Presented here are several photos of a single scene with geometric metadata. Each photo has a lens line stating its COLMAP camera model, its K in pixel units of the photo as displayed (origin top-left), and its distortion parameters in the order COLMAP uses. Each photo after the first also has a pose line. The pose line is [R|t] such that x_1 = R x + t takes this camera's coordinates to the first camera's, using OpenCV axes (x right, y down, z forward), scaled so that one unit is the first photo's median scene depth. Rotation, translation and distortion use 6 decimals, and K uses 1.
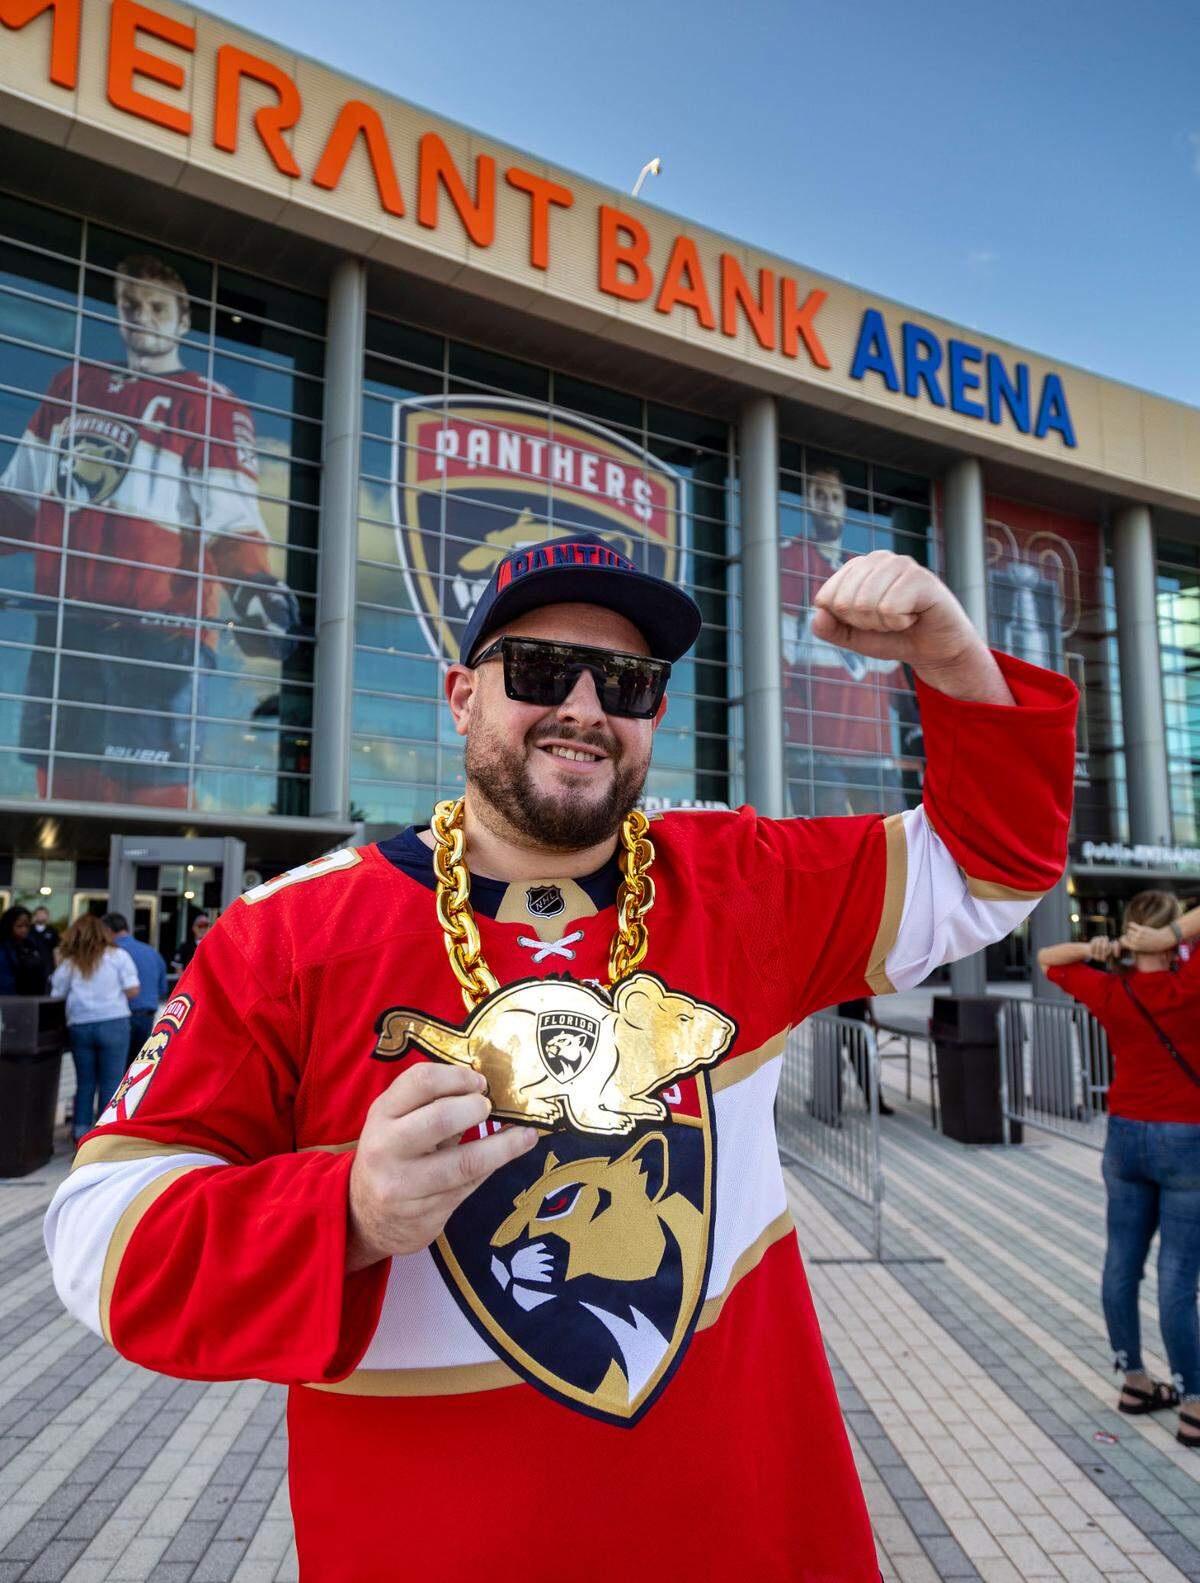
lens RADIAL K [[1225.6, 0, 597.9], [0, 1225.6, 792.0], [0, 0, 1]] dist [0.002738, 0.010329]
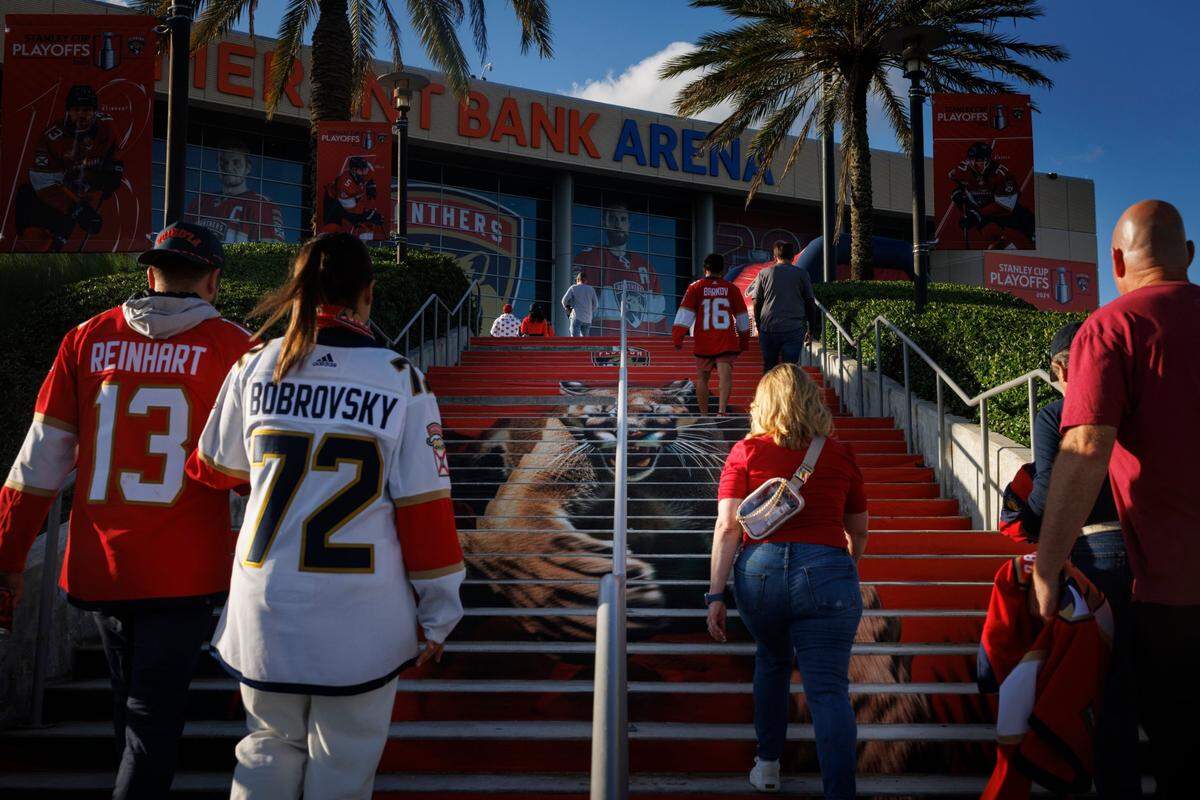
lens RADIAL K [[1372.5, 0, 598.1], [0, 1372.5, 396.8], [0, 0, 1]] dist [-0.039784, 0.000000]
pose [[0.999063, -0.005584, -0.042929, 0.294457], [0.005762, 0.999975, 0.004020, -0.005776], [0.042906, -0.004264, 0.999070, -1.083865]]
